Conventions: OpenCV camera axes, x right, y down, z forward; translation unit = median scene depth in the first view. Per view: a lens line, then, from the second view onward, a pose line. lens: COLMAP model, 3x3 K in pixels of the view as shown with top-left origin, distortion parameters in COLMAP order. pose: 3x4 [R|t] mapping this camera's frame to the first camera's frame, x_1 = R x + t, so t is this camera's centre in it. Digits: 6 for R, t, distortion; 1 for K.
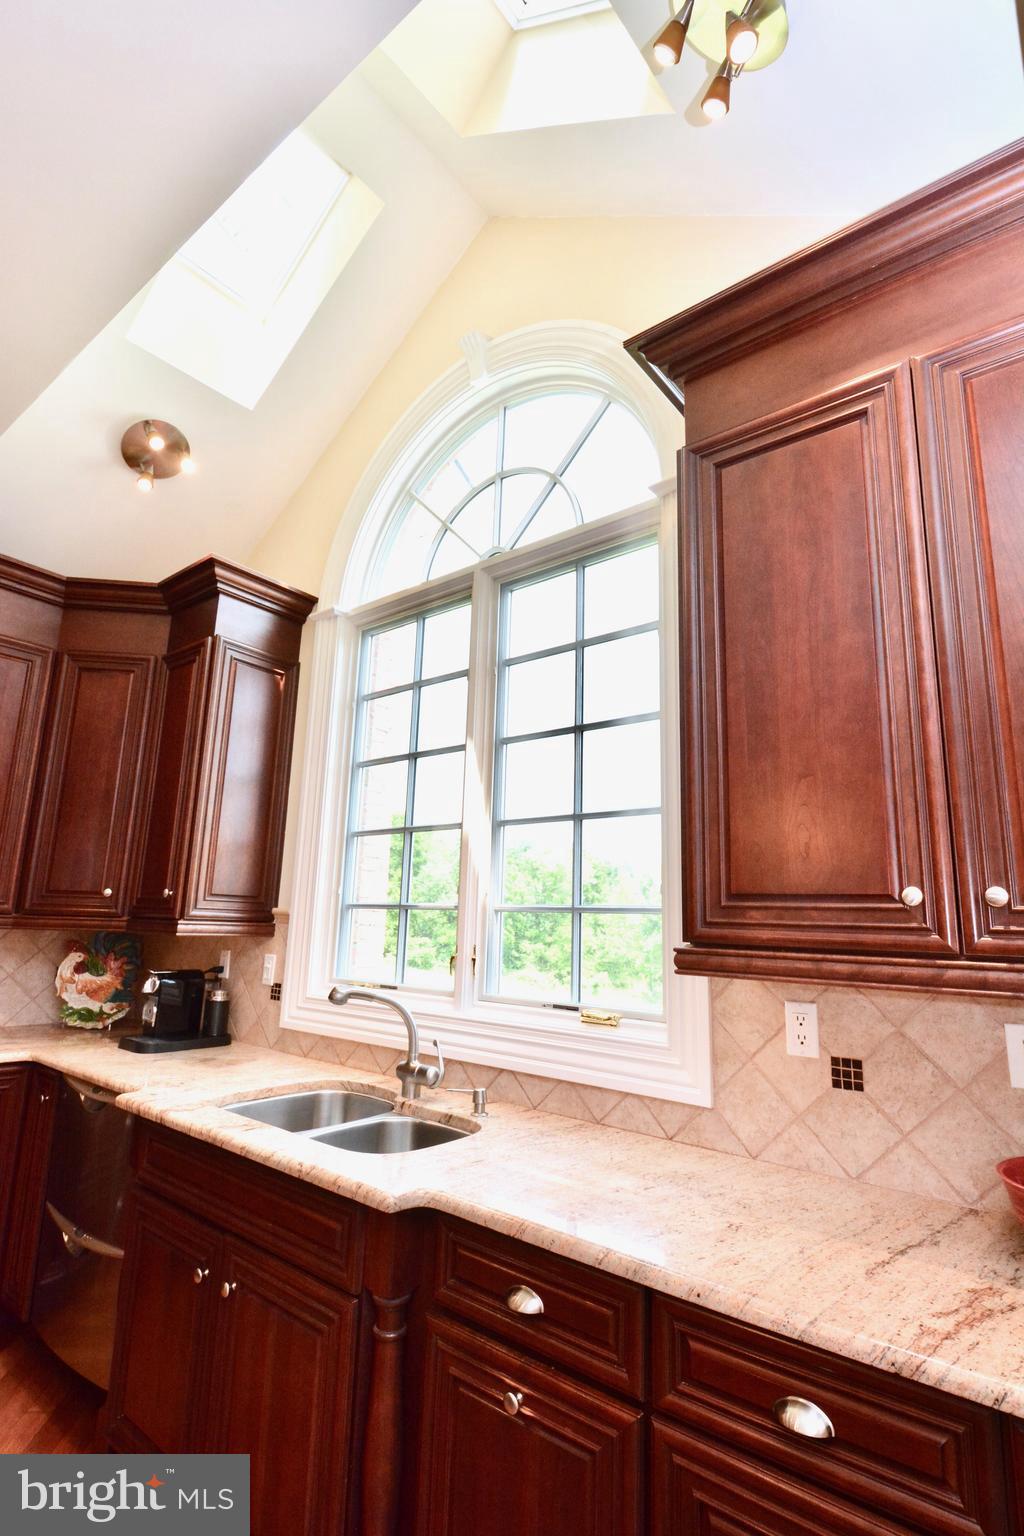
lens RADIAL K [[786.6, 0, 521.7], [0, 786.6, 761.3], [0, 0, 1]] dist [0.001070, -0.000853]
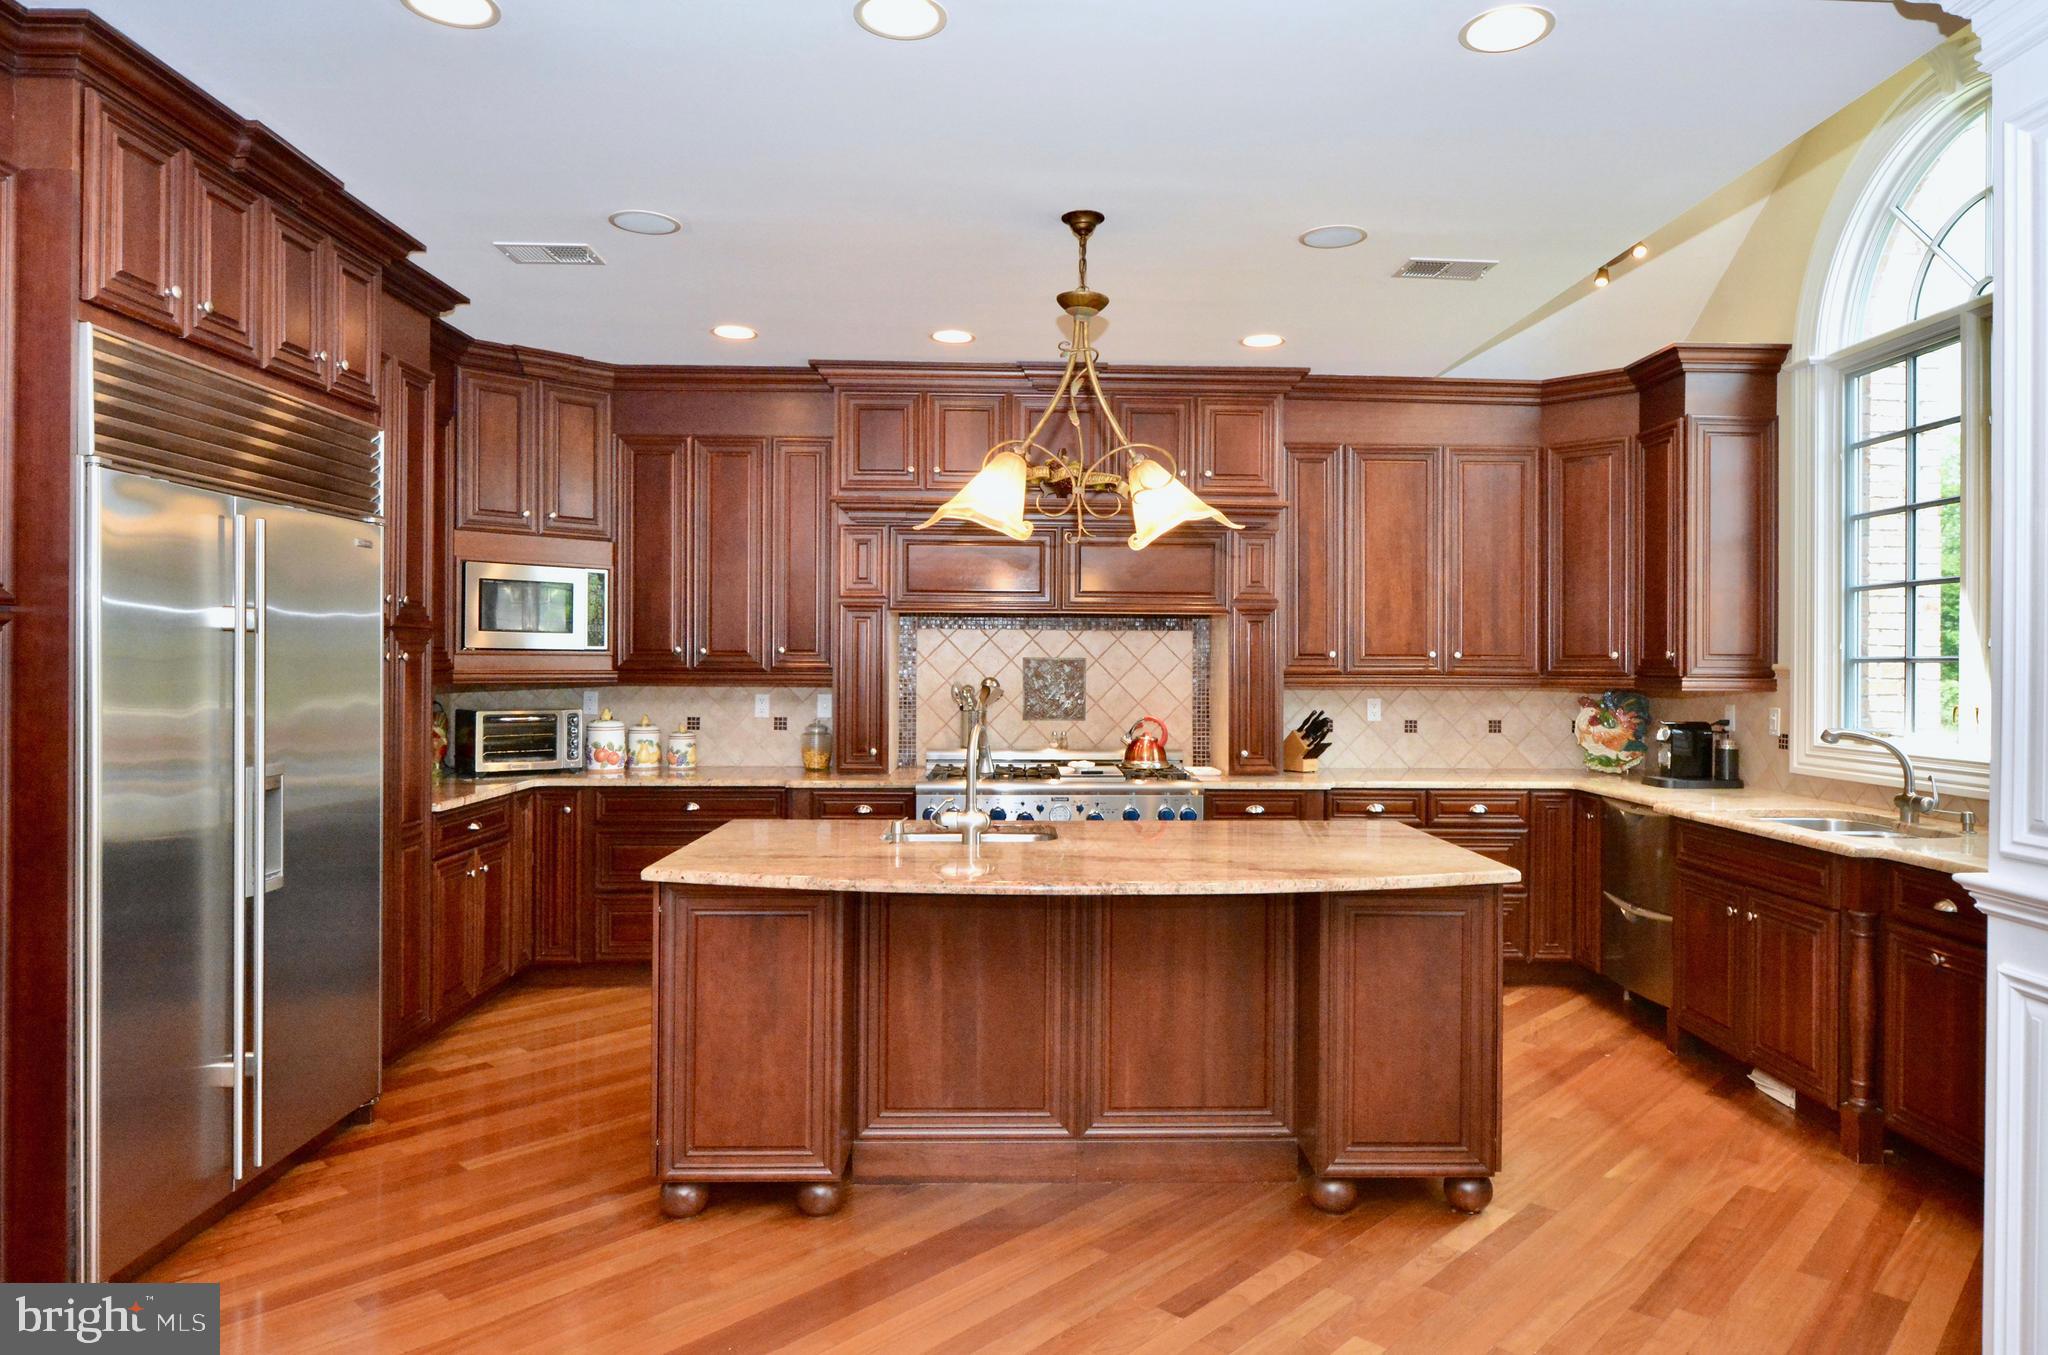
lens RADIAL K [[1263.7, 0, 1029.6], [0, 1263.7, 659.8], [0, 0, 1]] dist [-0.013050, 0.002295]
pose [[0.648429, -0.029340, -0.760710, 0.313453], [0.170074, 0.979584, 0.107190, -0.166209], [0.742034, -0.198882, 0.640181, -0.797305]]
